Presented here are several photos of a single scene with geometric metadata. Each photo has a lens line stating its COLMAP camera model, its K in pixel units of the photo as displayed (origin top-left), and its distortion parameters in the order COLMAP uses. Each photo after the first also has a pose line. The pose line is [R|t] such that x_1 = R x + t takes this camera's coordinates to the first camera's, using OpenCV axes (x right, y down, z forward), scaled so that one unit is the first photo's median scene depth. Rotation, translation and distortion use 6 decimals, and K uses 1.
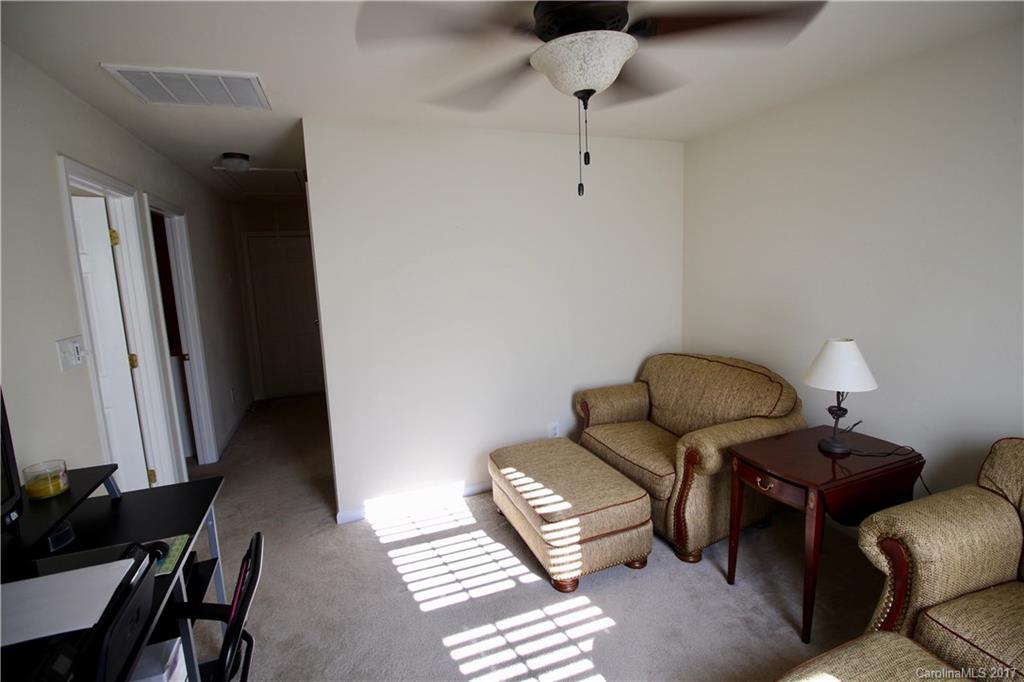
lens RADIAL K [[475.3, 0, 514.2], [0, 475.3, 333.6], [0, 0, 1]] dist [-0.000538, -0.013679]
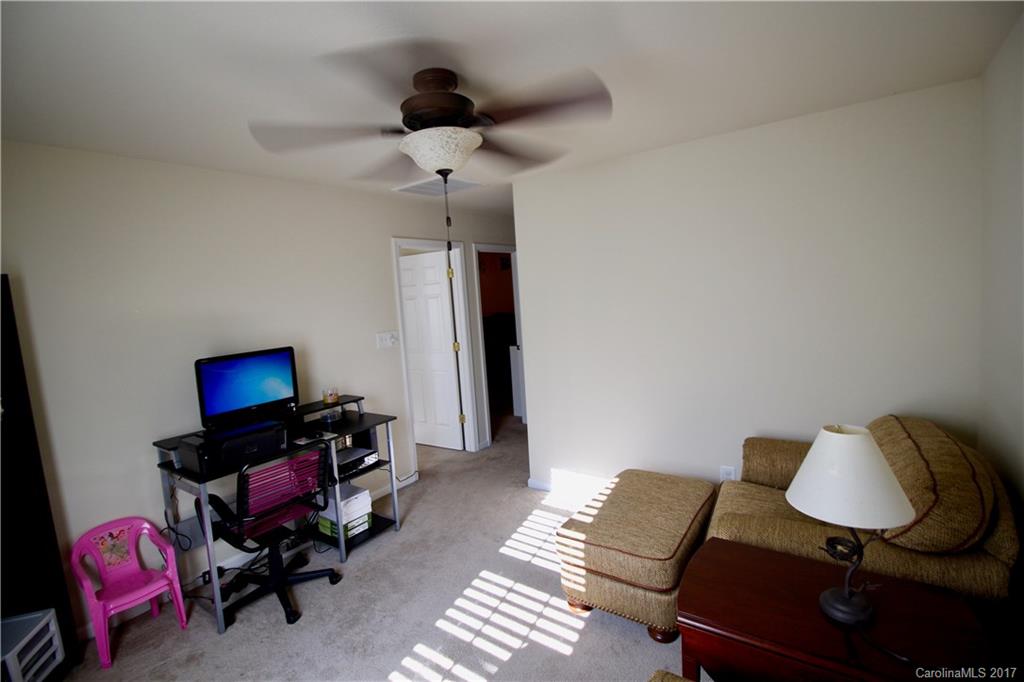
lens RADIAL K [[475.3, 0, 514.2], [0, 475.3, 333.6], [0, 0, 1]] dist [-0.000538, -0.013679]
pose [[0.548913, 0.076922, -0.832332, 0.848803], [-0.075267, 0.996260, 0.042434, -0.089323], [0.832484, 0.039354, 0.552650, 0.296535]]
